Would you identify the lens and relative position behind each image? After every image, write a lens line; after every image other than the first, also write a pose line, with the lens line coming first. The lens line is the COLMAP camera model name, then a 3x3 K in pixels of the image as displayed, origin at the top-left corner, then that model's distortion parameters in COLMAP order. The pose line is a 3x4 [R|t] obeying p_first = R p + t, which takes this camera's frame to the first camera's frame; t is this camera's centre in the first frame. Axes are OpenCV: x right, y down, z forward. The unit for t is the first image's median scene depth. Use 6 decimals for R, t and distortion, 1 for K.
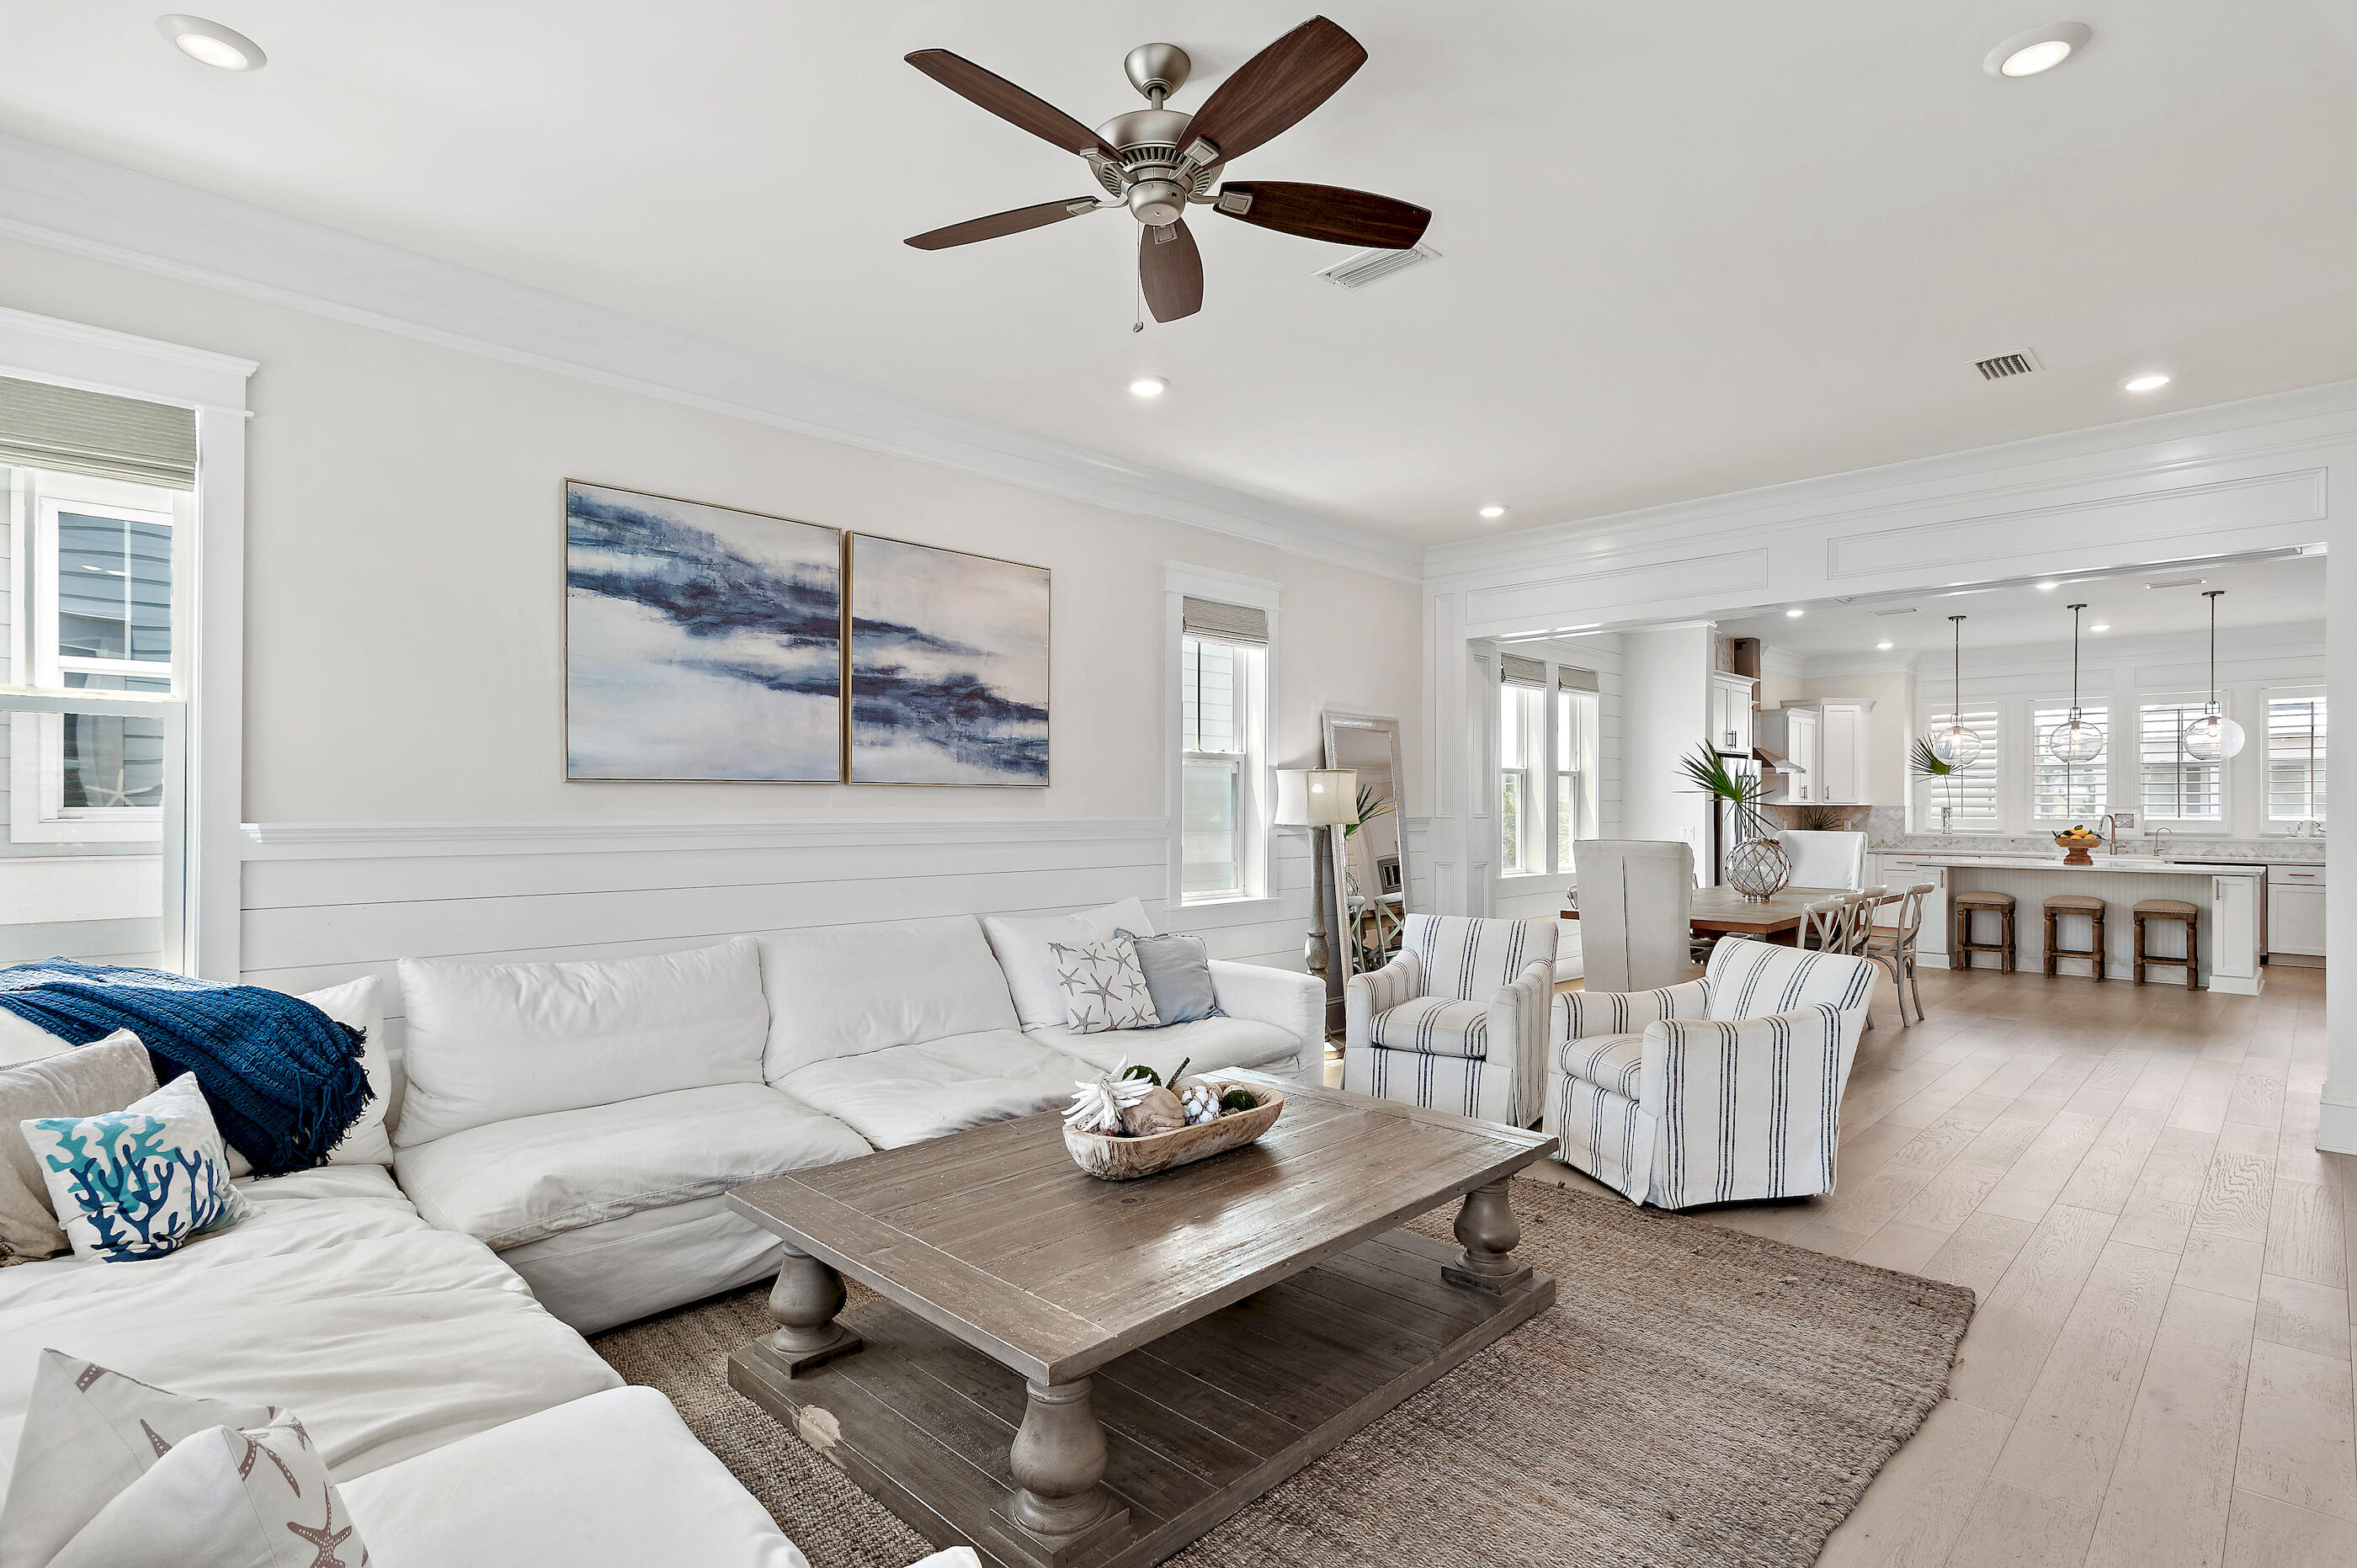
lens RADIAL K [[1152.7, 0, 1181.5], [0, 1152.7, 800.1], [0, 0, 1]] dist [0.007447, -0.000767]
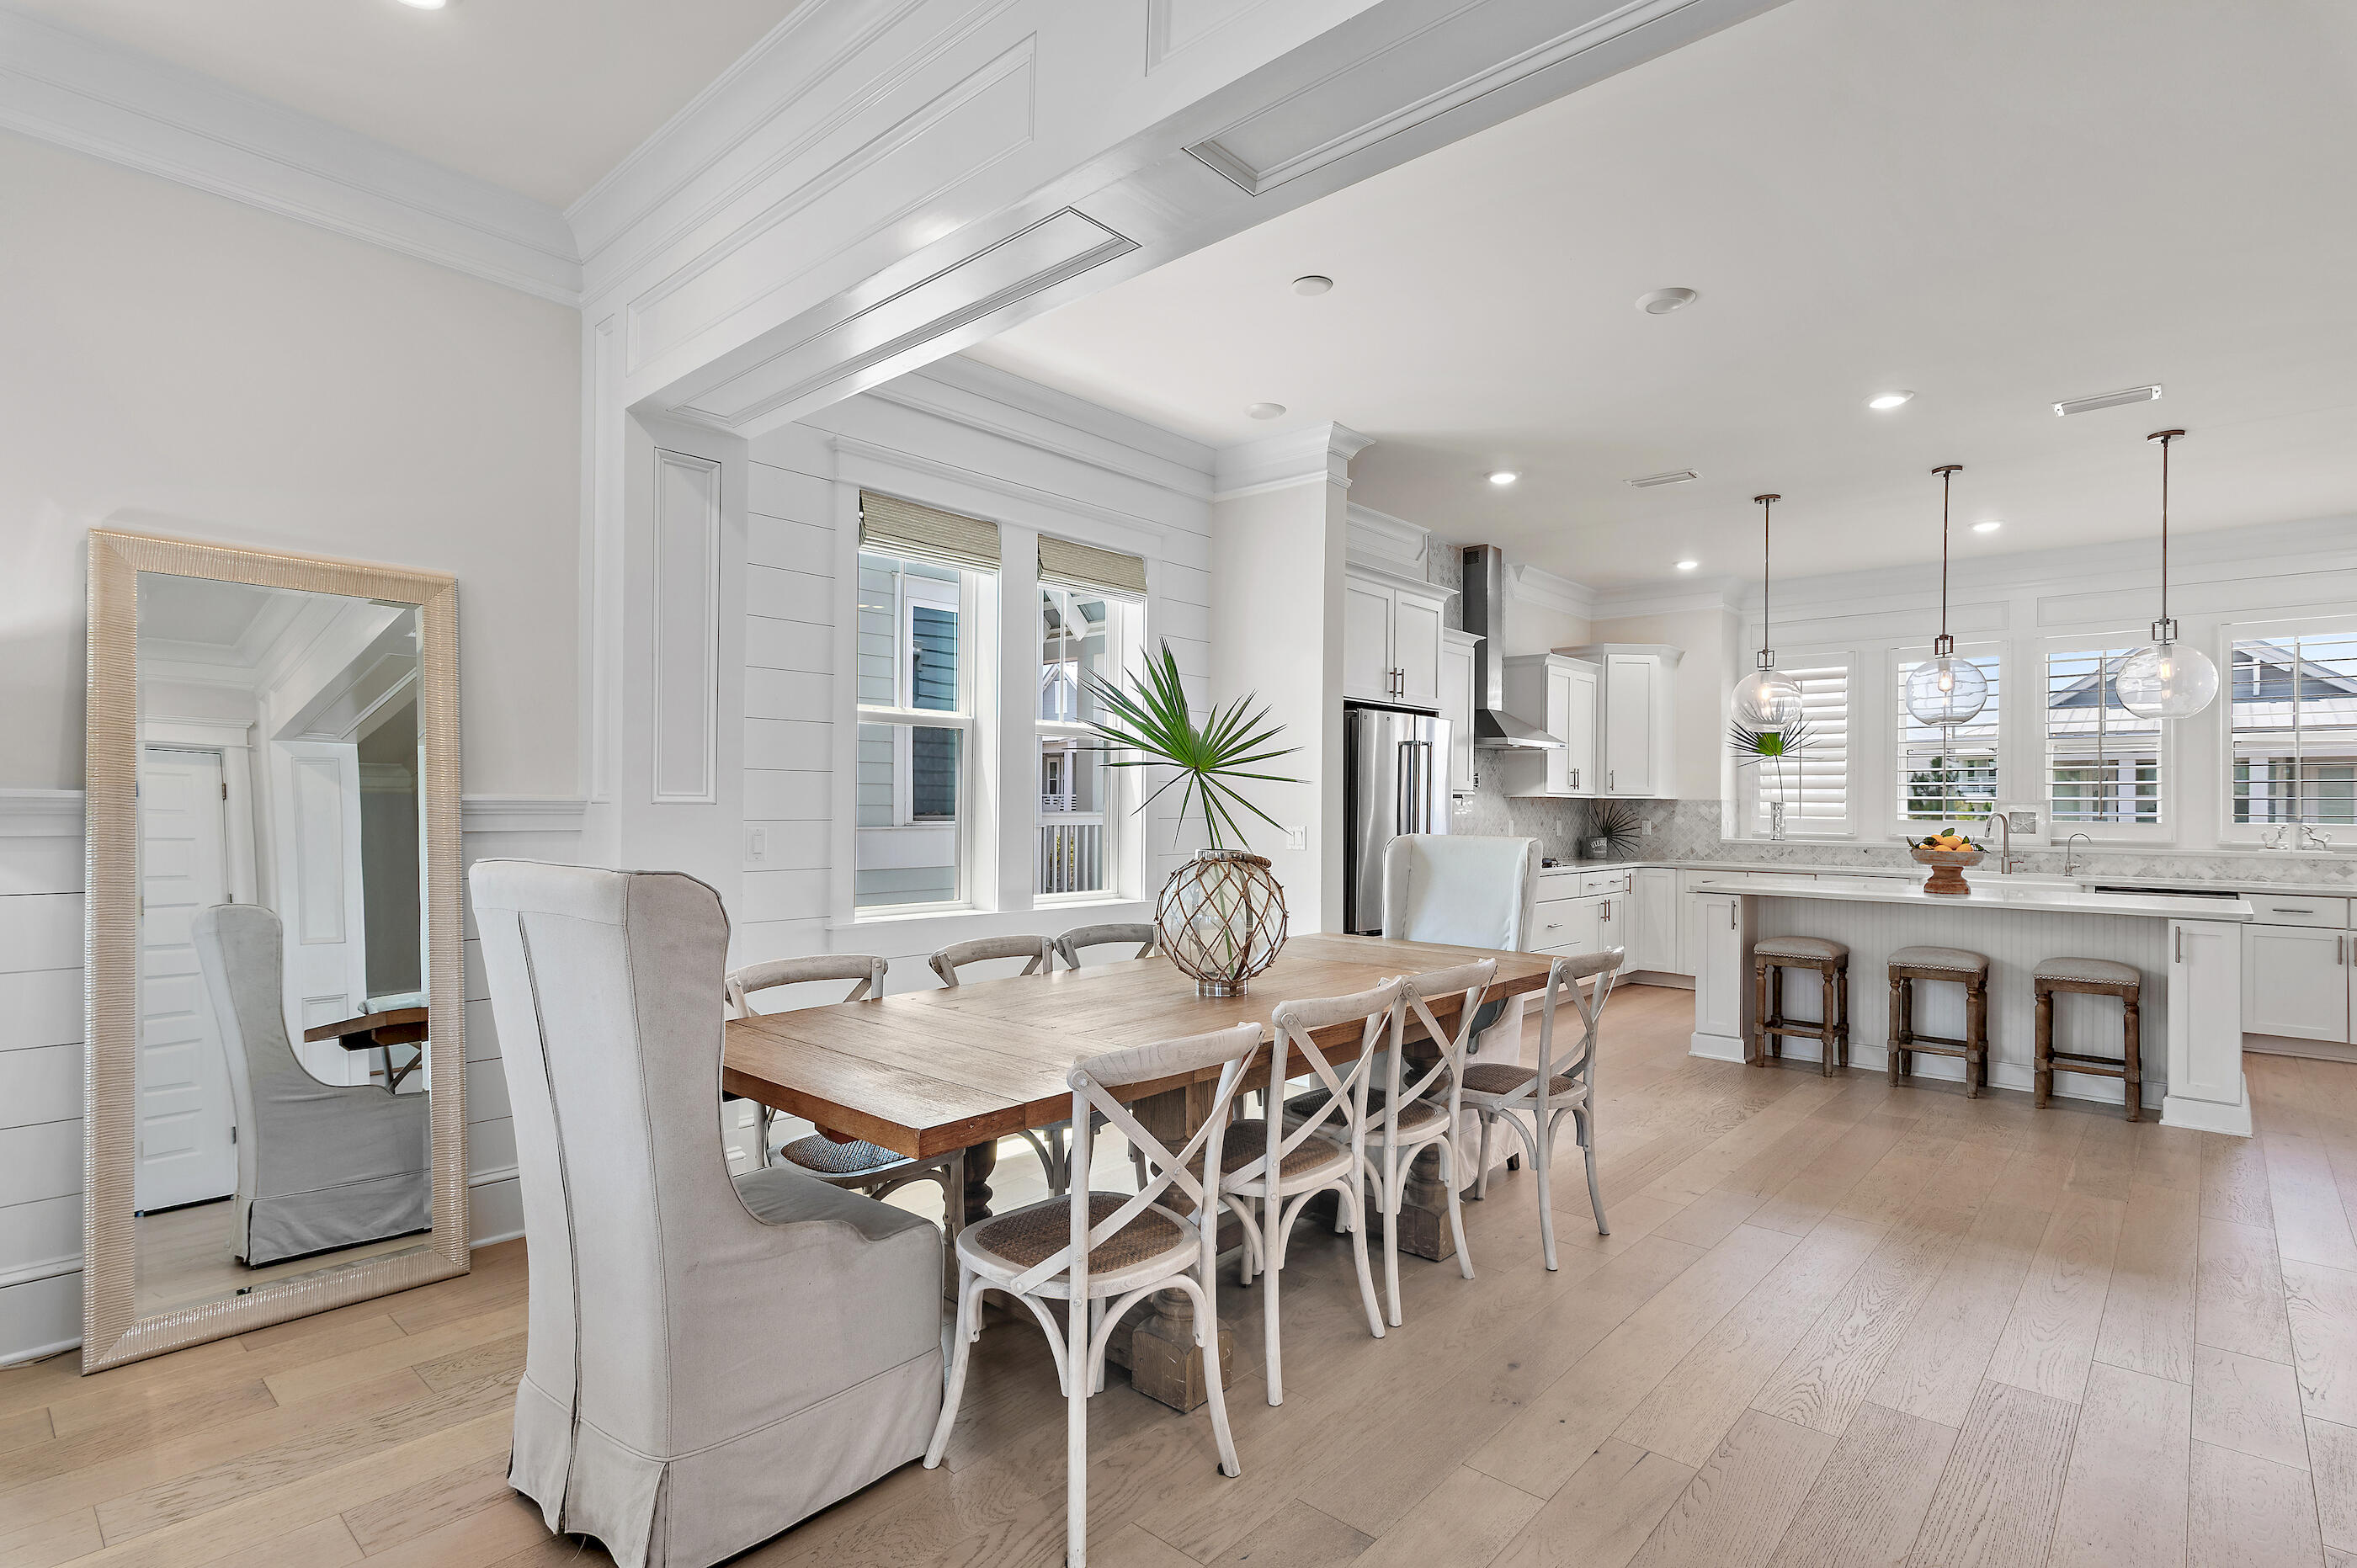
lens RADIAL K [[1152.7, 0, 1173.9], [0, 1152.7, 792.8], [0, 0, 1]] dist [0.007447, -0.000767]
pose [[0.998842, 0.008126, 0.047419, 0.344456], [-0.007812, 0.999946, -0.006801, 0.010288], [-0.047471, 0.006422, 0.998852, 0.418271]]
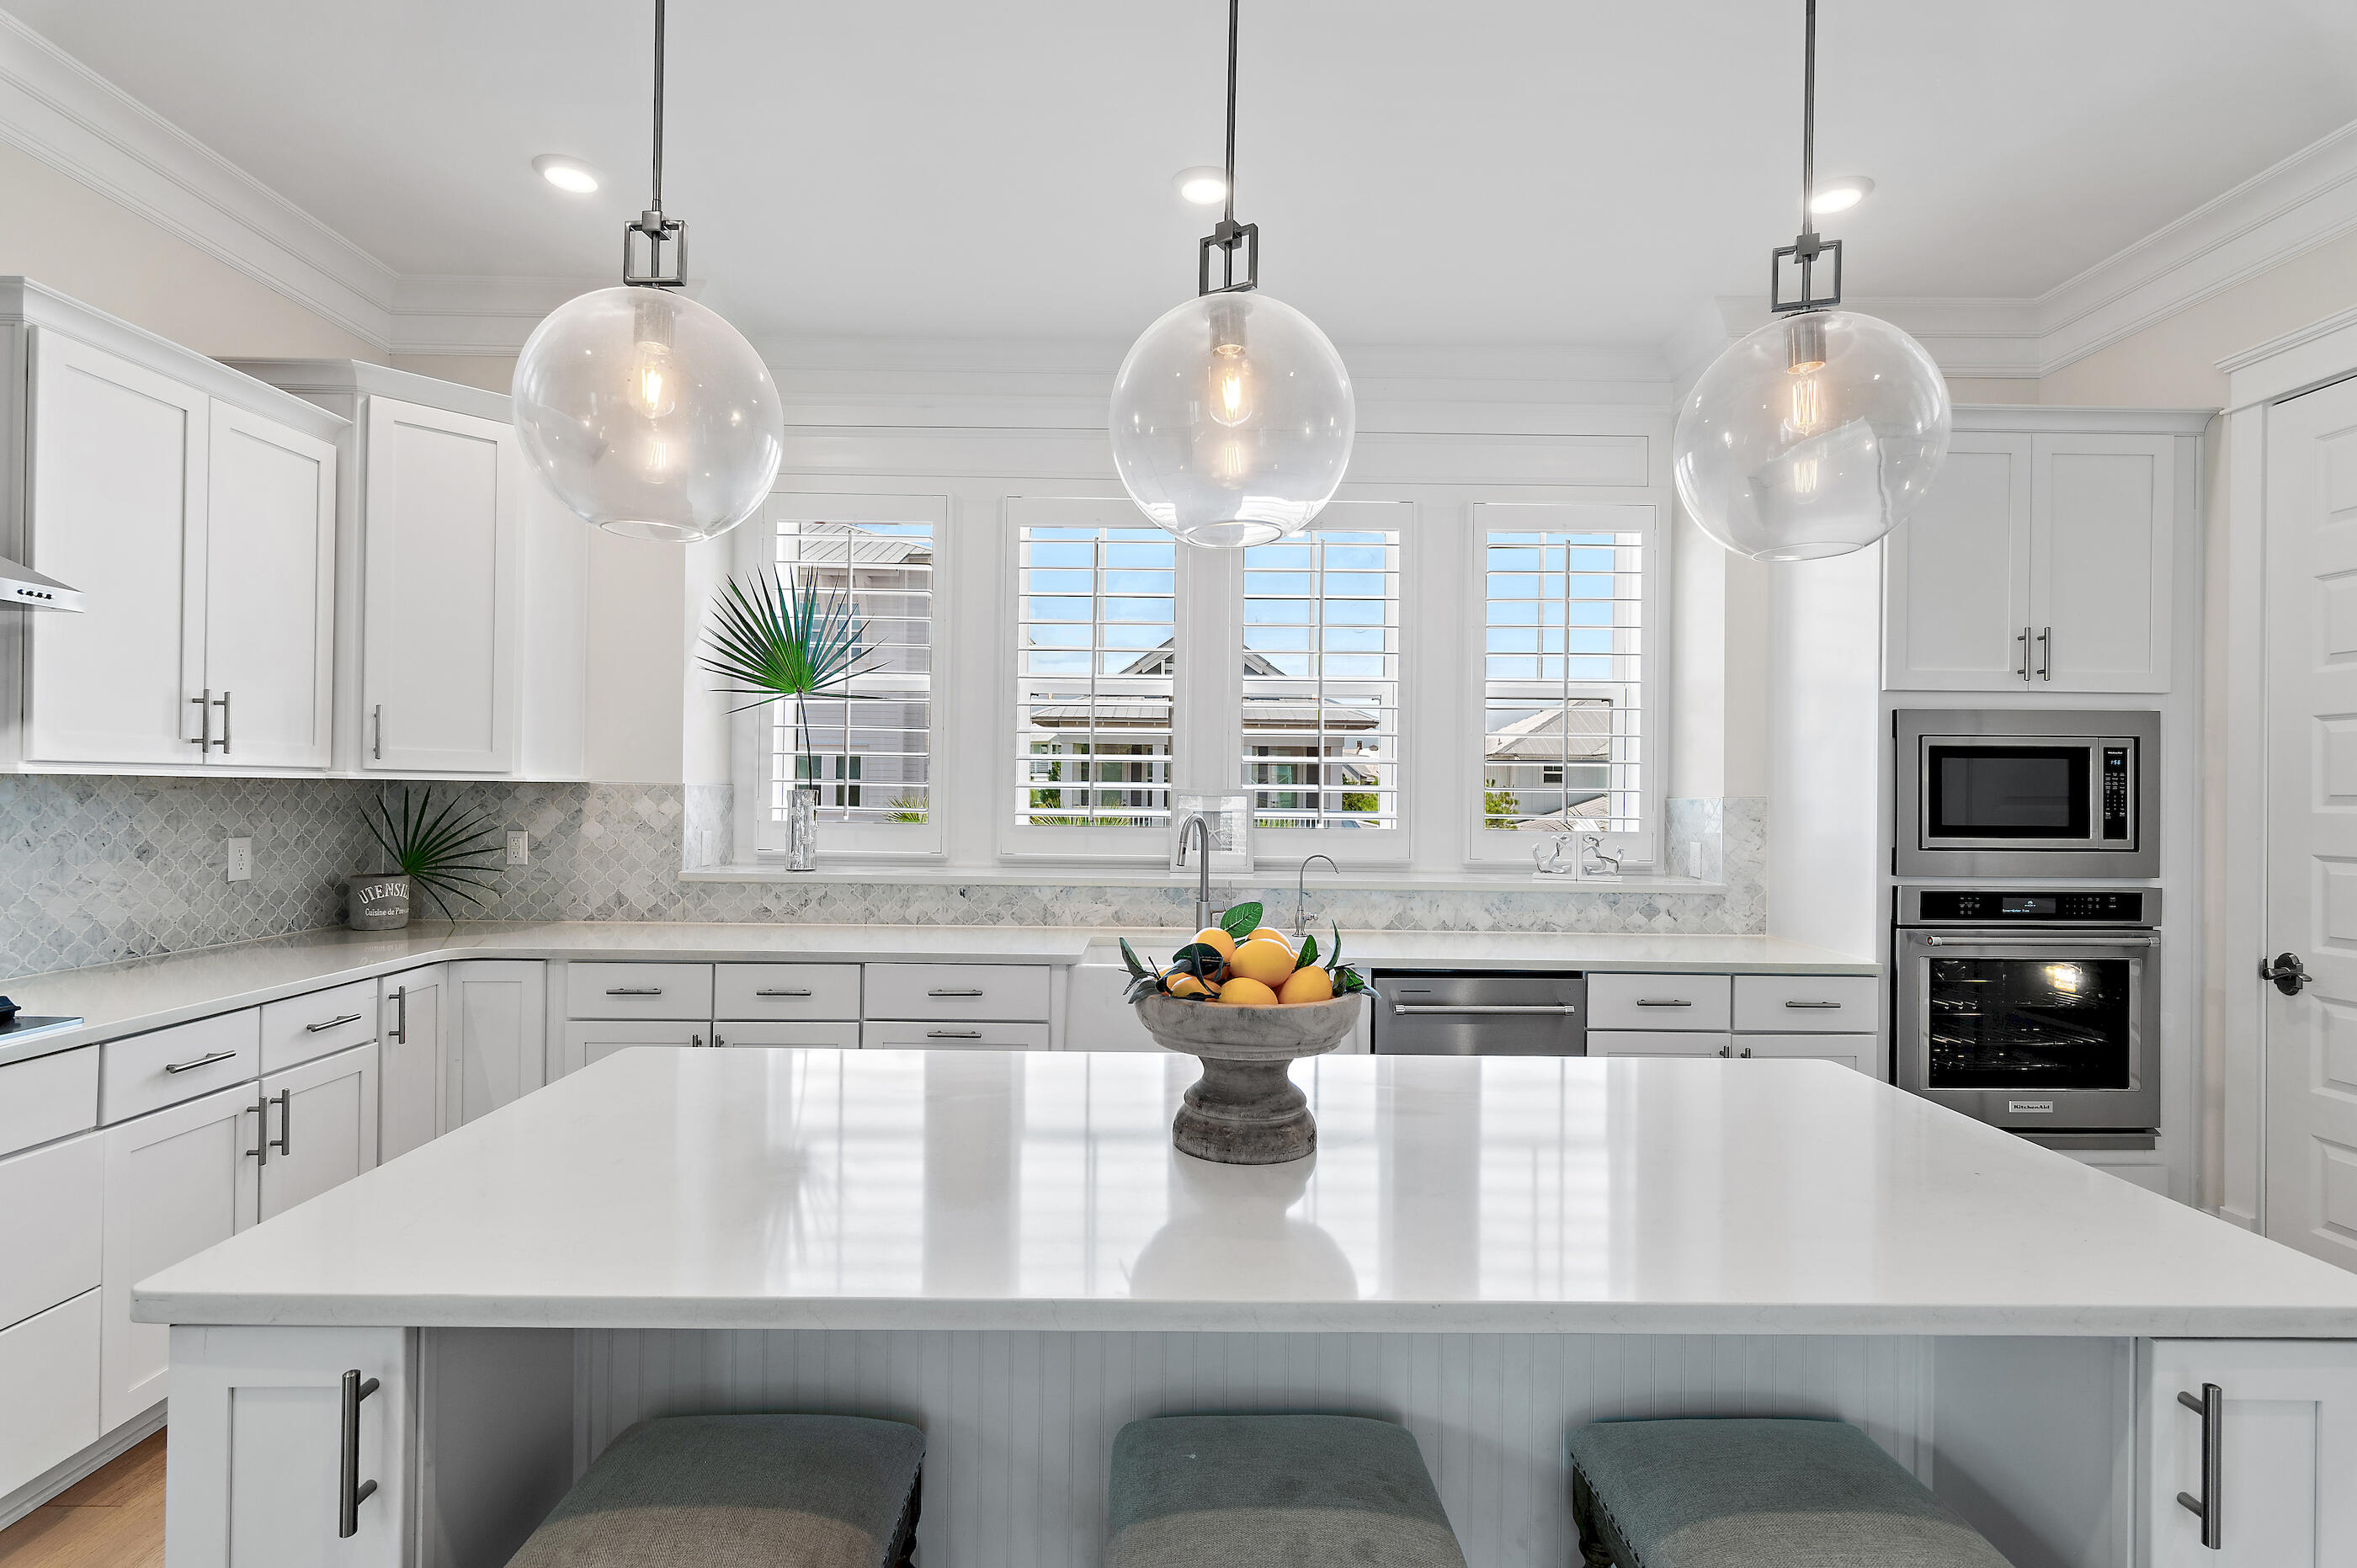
lens RADIAL K [[1152.7, 0, 1179.0], [0, 1152.7, 787.2], [0, 0, 1]] dist [0.007447, -0.000767]
pose [[0.706774, 0.009899, 0.707370, 0.655951], [-0.014441, 0.999896, 0.000436, 0.004389], [-0.707292, -0.010524, 0.706843, 0.897507]]
